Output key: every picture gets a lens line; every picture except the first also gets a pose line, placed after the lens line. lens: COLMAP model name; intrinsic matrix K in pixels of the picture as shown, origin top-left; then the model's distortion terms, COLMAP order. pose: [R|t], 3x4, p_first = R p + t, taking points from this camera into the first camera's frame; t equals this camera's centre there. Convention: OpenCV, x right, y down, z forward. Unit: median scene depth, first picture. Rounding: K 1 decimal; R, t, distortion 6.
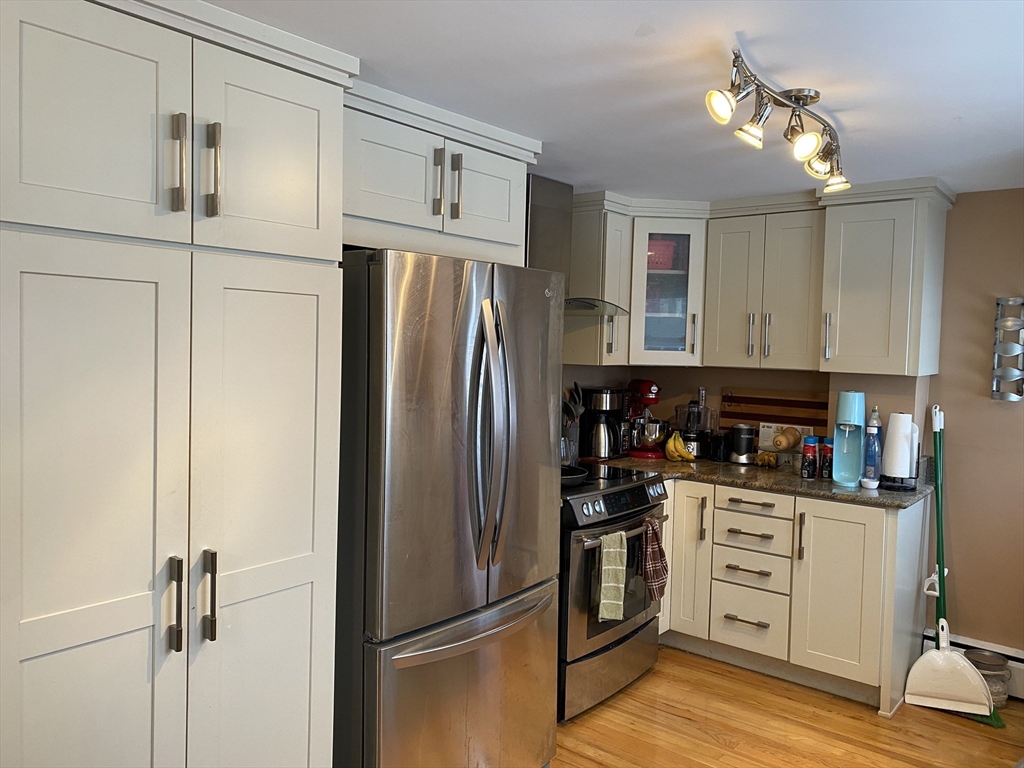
lens RADIAL K [[784.8, 0, 513.0], [0, 784.8, 378.4], [0, 0, 1]] dist [0.042336, -0.047355]
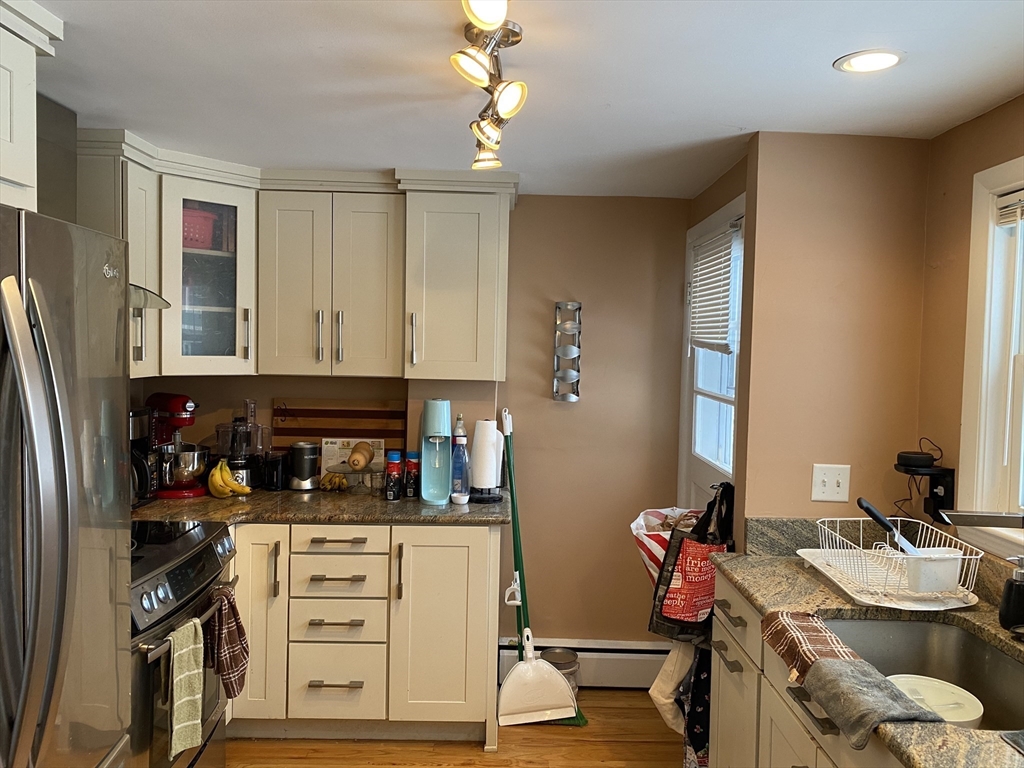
lens RADIAL K [[784.8, 0, 517.8], [0, 784.8, 378.0], [0, 0, 1]] dist [0.042336, -0.047355]
pose [[0.768478, -0.032113, 0.639070, -0.076260], [0.027154, 0.999477, 0.017571, -0.021748], [-0.639299, 0.003851, 0.768948, 0.251433]]
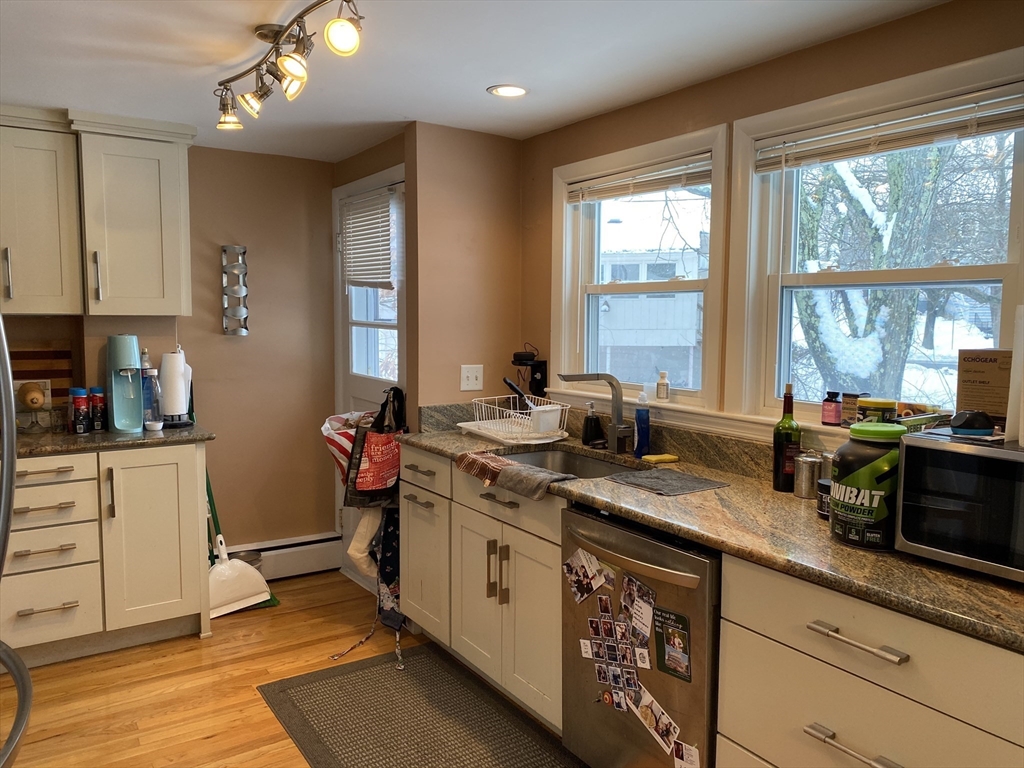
lens RADIAL K [[784.8, 0, 525.6], [0, 784.8, 381.0], [0, 0, 1]] dist [0.042336, -0.047355]
pose [[0.289975, -0.104798, 0.951279, -0.354677], [0.048276, 0.994323, 0.094824, 0.004776], [-0.955816, 0.018428, 0.293388, 0.254933]]
